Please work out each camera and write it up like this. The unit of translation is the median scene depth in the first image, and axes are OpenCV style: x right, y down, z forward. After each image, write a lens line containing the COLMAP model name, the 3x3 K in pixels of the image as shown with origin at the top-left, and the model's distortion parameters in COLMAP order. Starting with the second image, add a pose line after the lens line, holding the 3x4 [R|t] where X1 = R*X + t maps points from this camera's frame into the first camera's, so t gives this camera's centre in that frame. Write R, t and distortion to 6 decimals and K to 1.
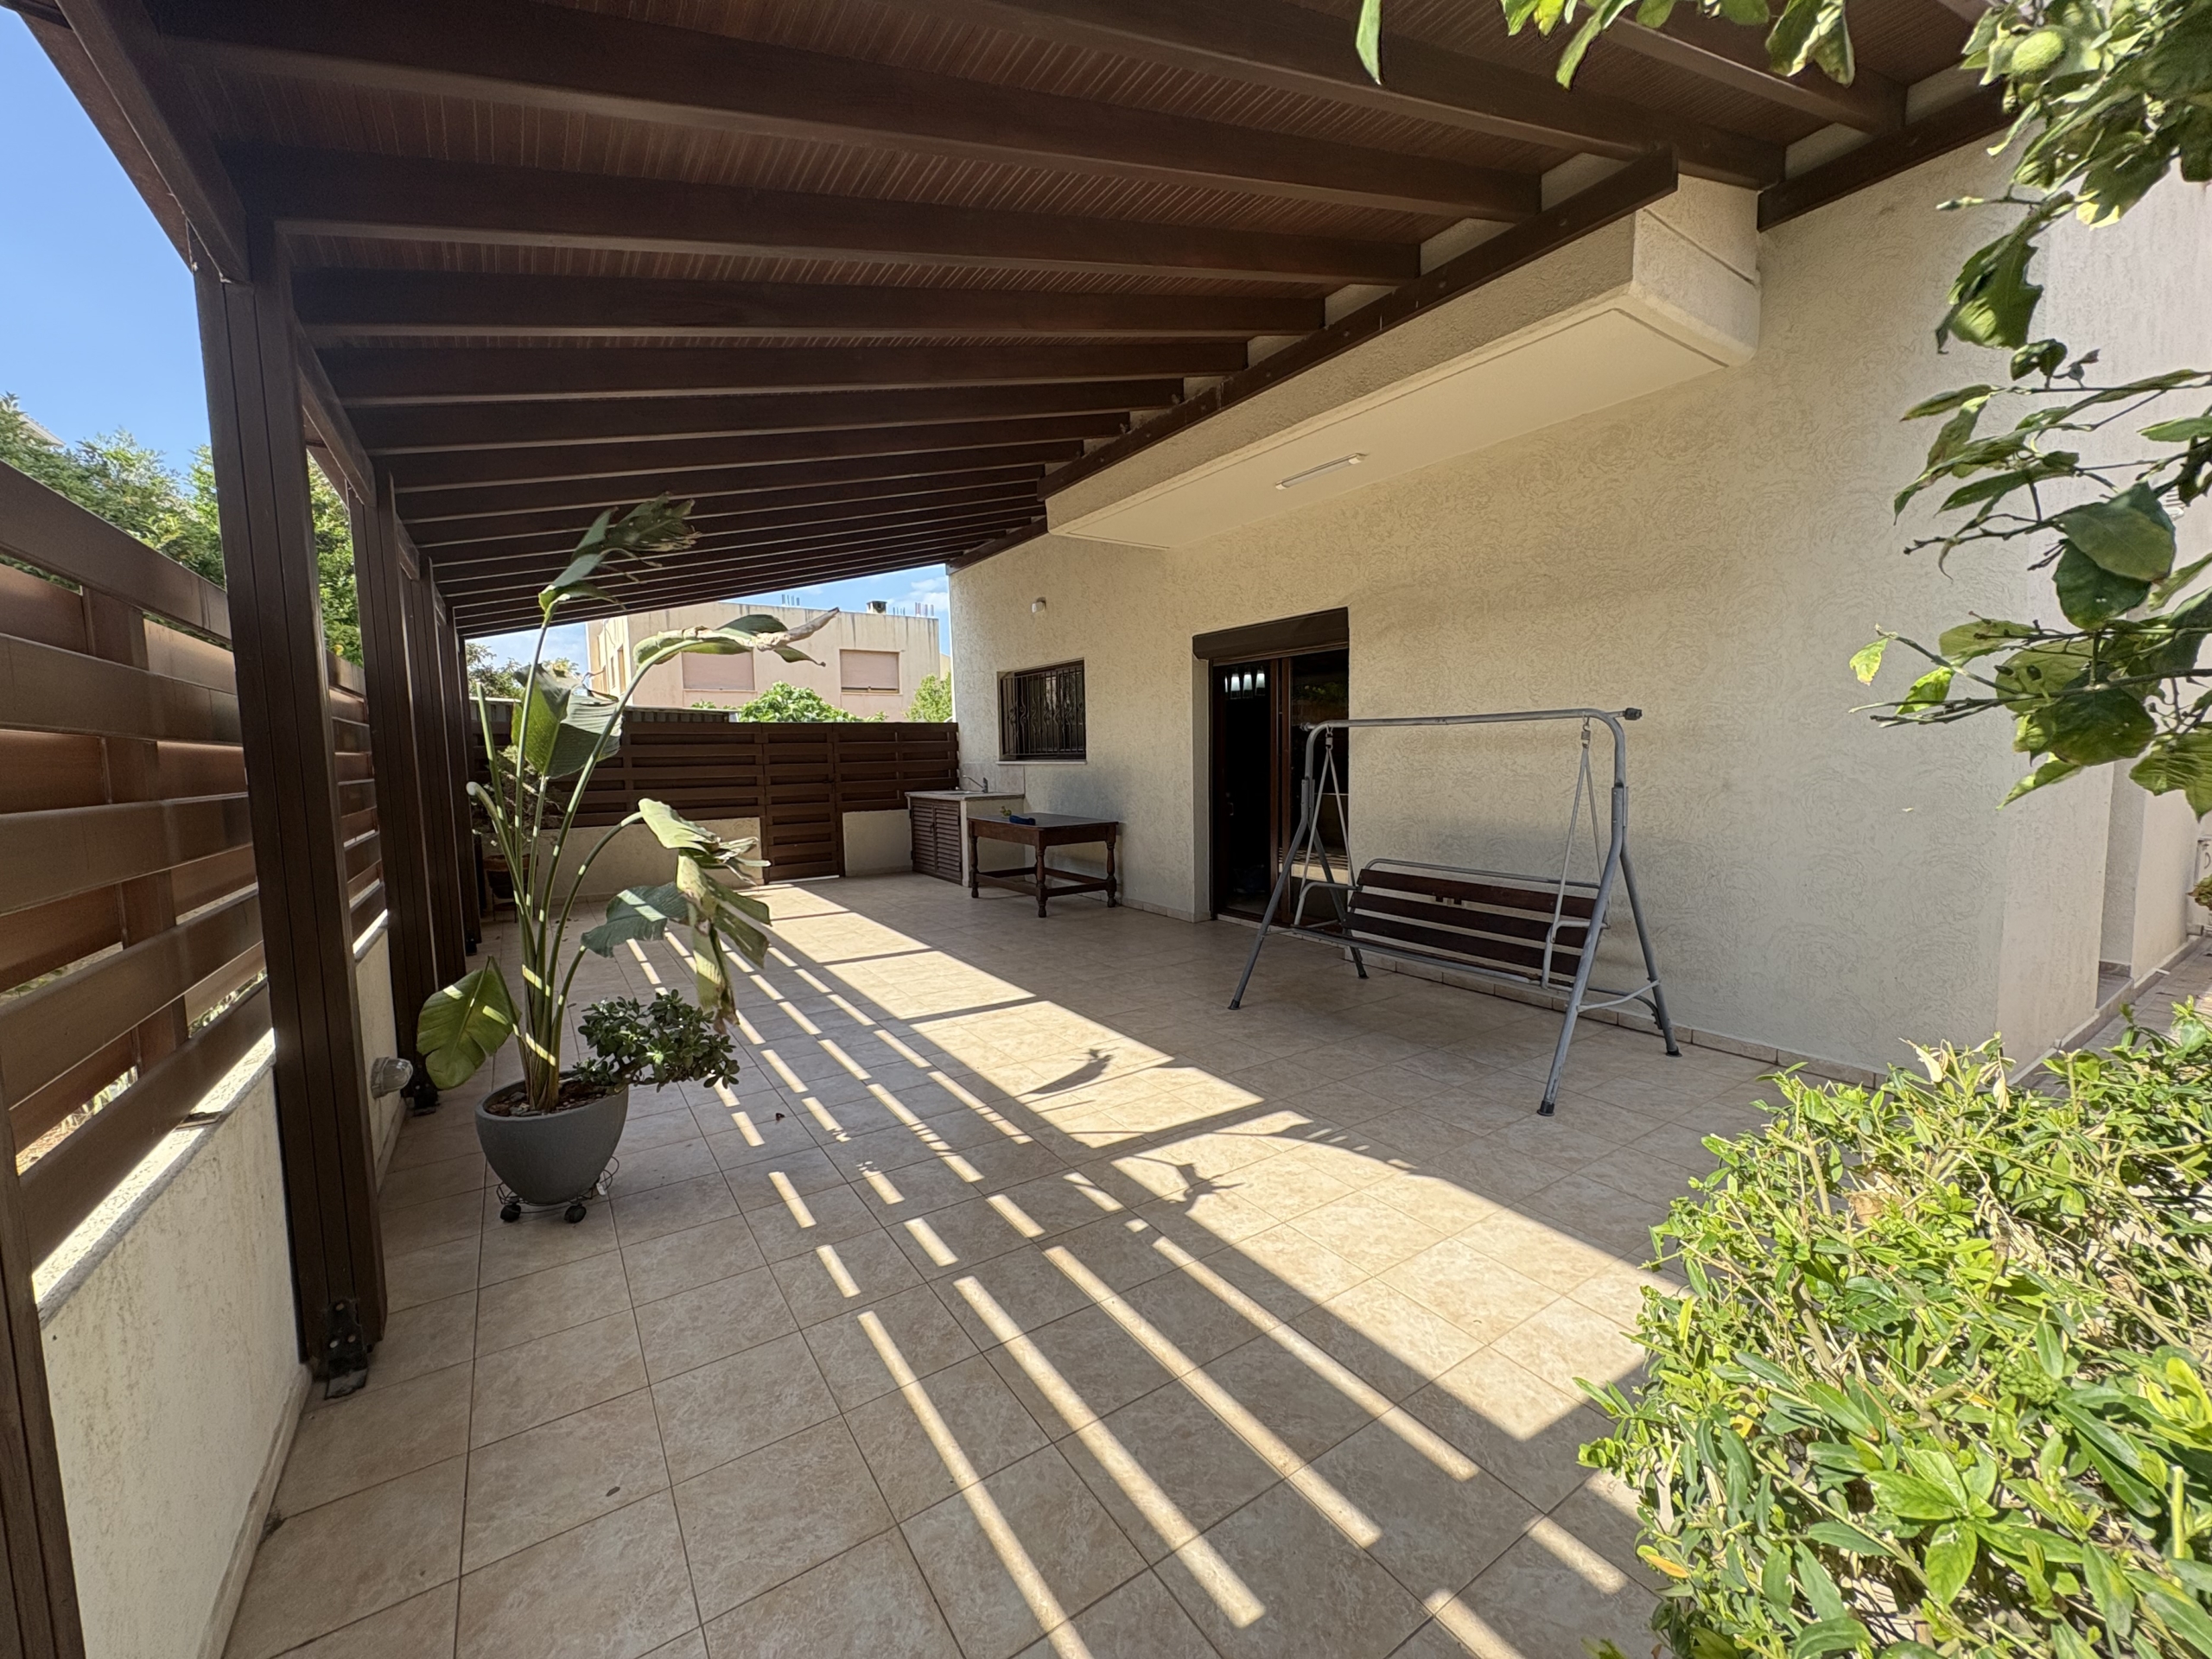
lens RADIAL K [[882.2, 0, 1110.7], [0, 882.2, 827.7], [0, 0, 1]] dist [-0.024724, 0.000136]
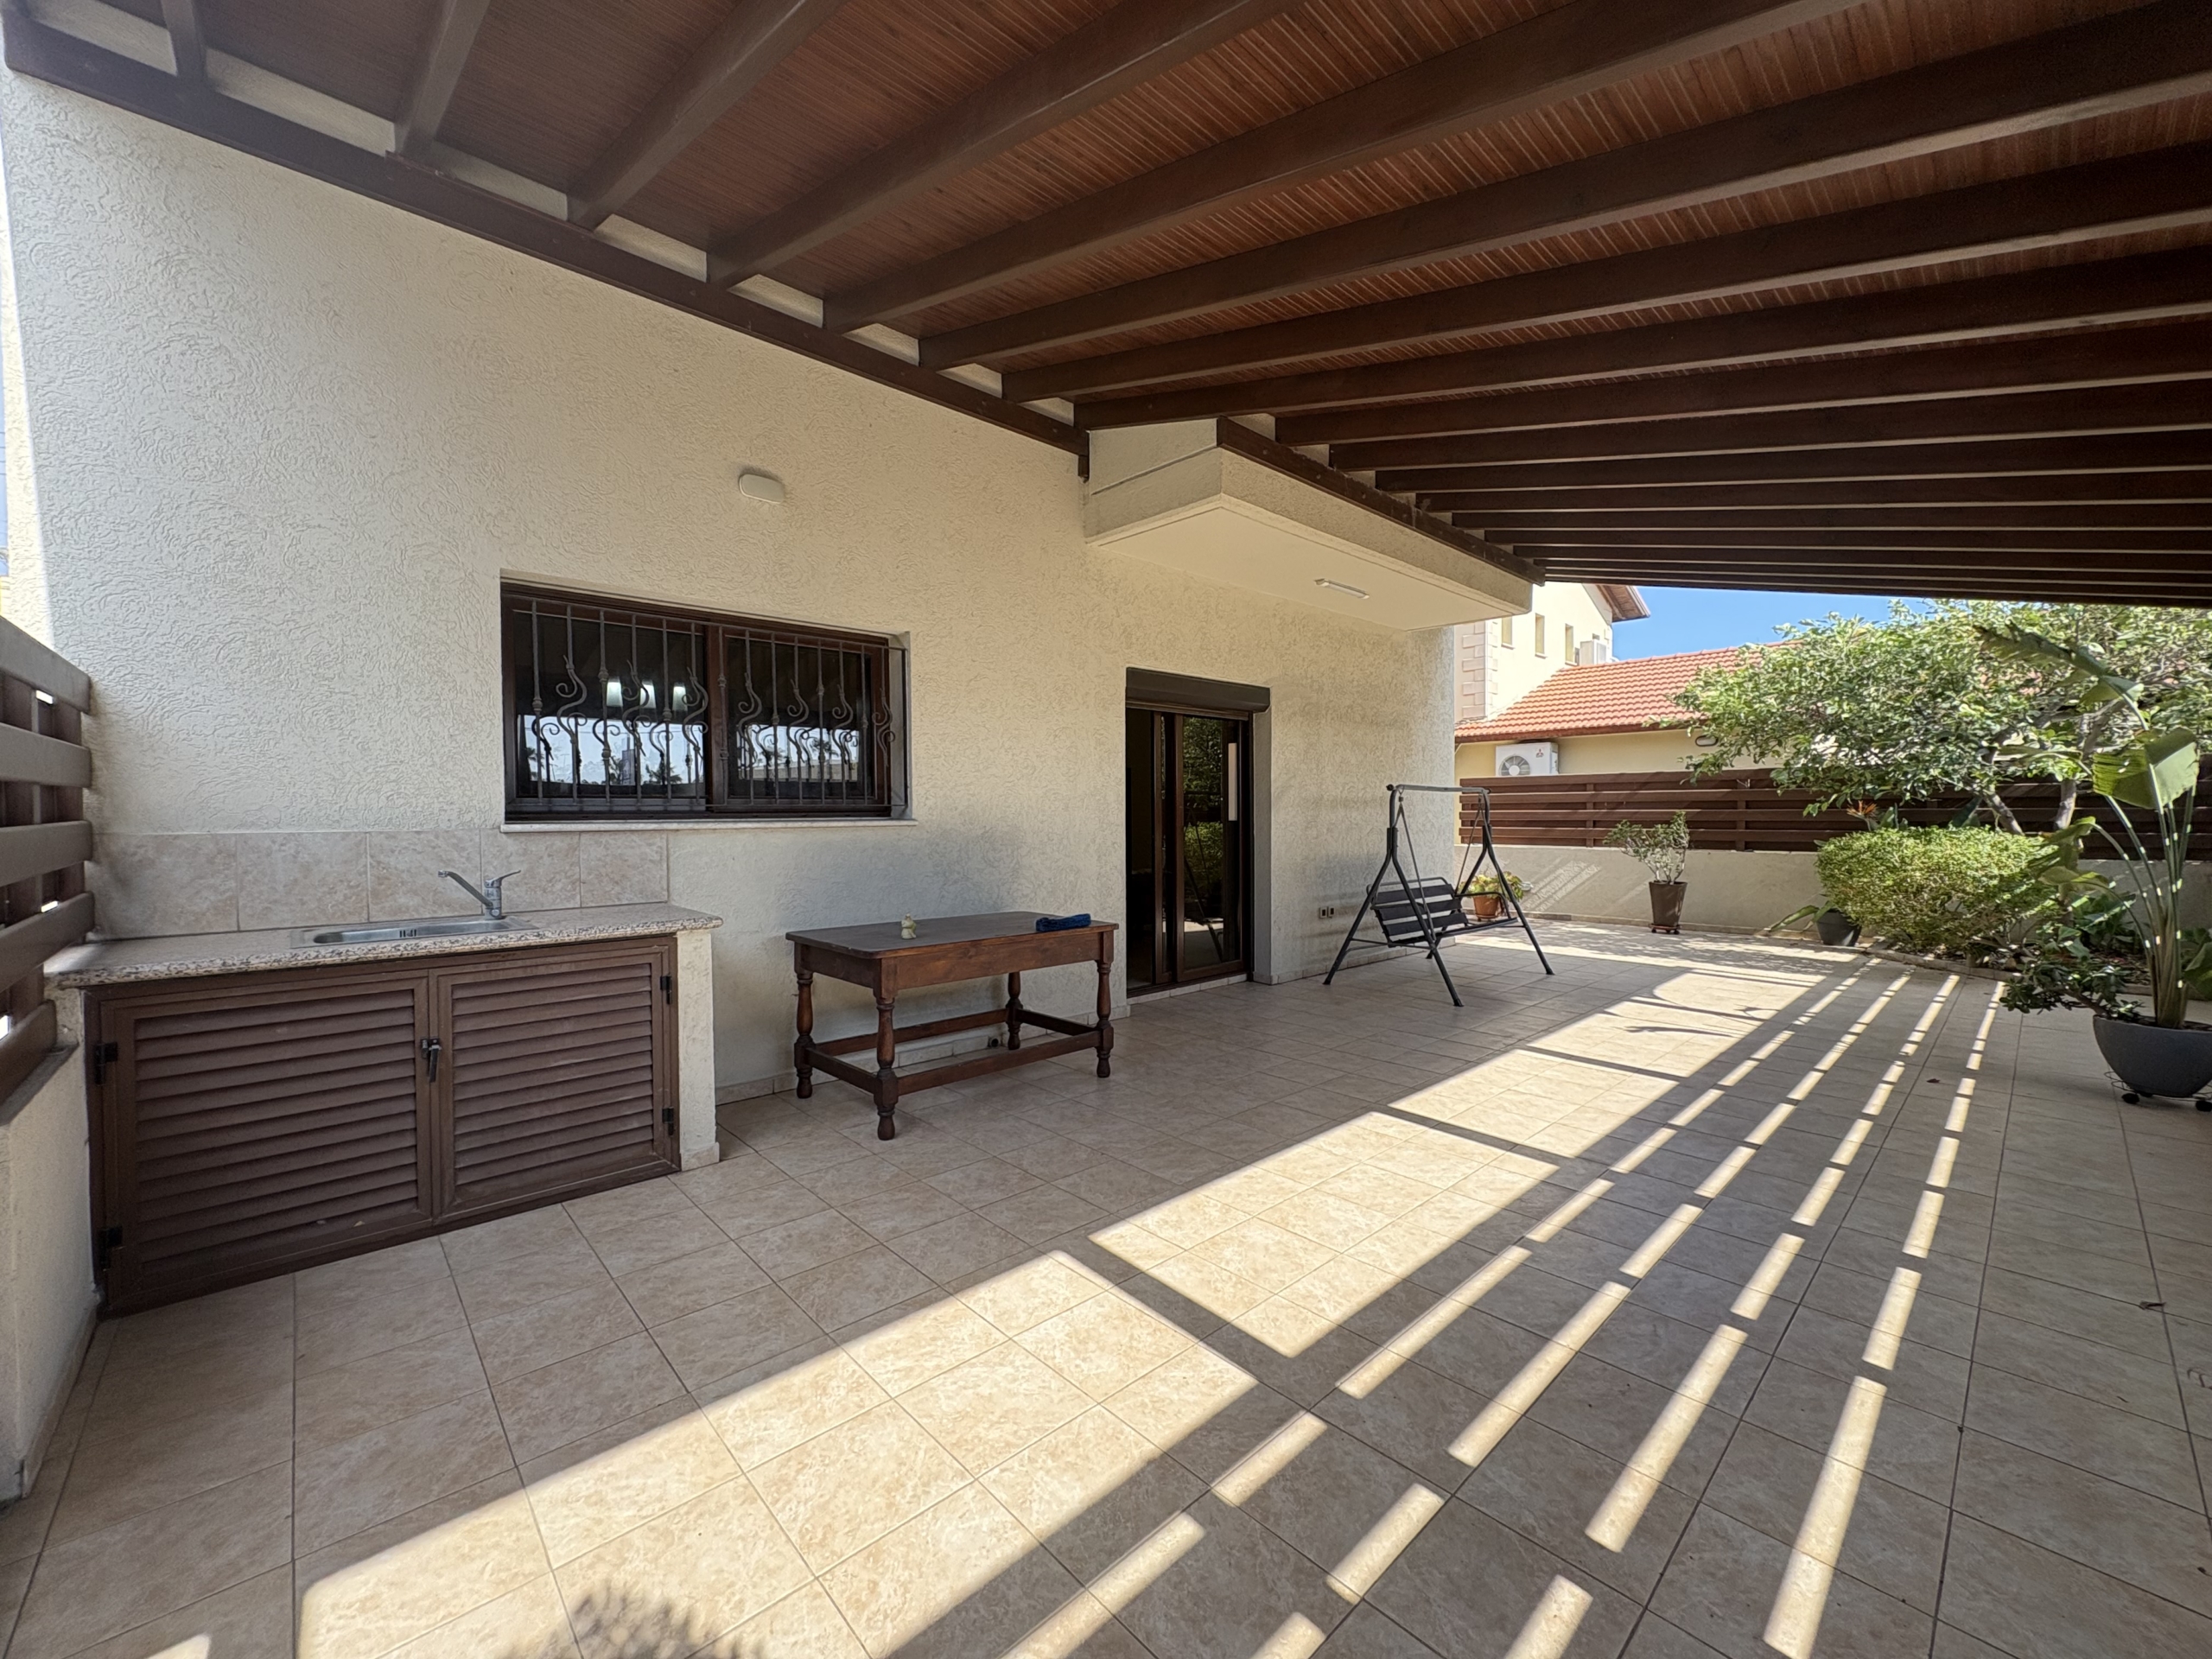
lens RADIAL K [[882.2, 0, 1110.7], [0, 882.2, 827.7], [0, 0, 1]] dist [-0.024724, 0.000136]
pose [[-0.145964, 0.025052, 0.988973, -0.896853], [0.109743, 0.993919, -0.008980, -0.079902], [-0.983184, 0.107222, -0.147826, 1.452721]]
